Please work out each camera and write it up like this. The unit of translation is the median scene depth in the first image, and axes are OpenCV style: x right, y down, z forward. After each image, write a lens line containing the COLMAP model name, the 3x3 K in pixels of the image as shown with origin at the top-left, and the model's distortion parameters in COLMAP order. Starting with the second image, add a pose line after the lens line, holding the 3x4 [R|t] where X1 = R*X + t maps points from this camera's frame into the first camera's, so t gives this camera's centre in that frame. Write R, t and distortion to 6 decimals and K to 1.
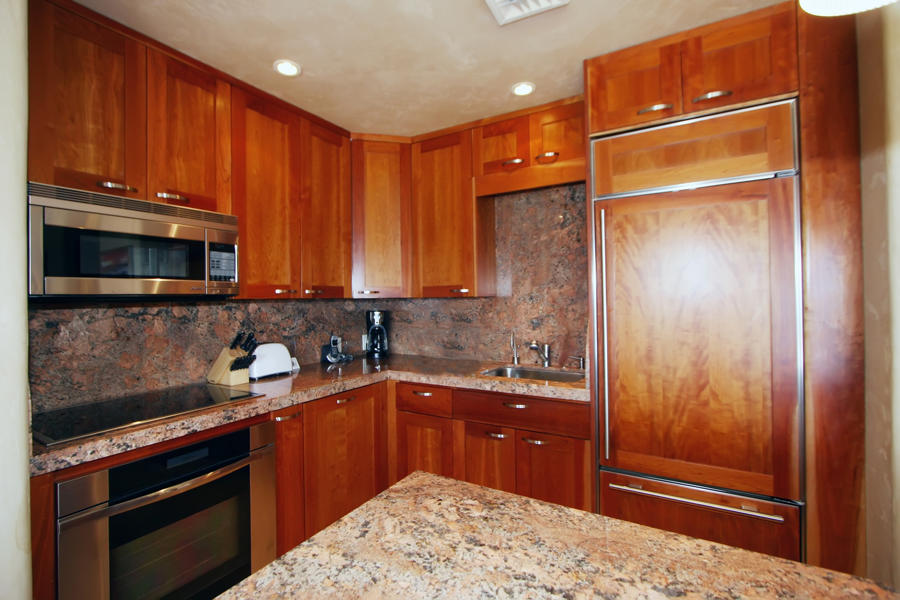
lens RADIAL K [[414.1, 0, 441.2], [0, 414.1, 299.4], [0, 0, 1]] dist [-0.014040, 0.000192]
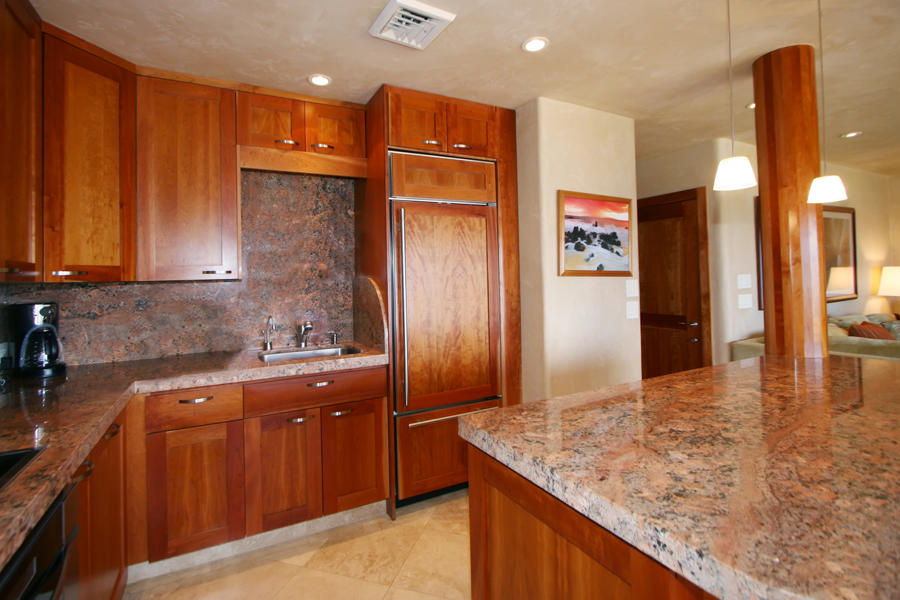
lens RADIAL K [[430.4, 0, 435.0], [0, 430.4, 275.5], [0, 0, 1]] dist [-0.017037, -0.000102]
pose [[0.520445, 0.004083, 0.853885, -0.562907], [0.017734, 0.999721, -0.015589, 0.008909], [-0.853711, 0.023256, 0.520227, 0.189389]]
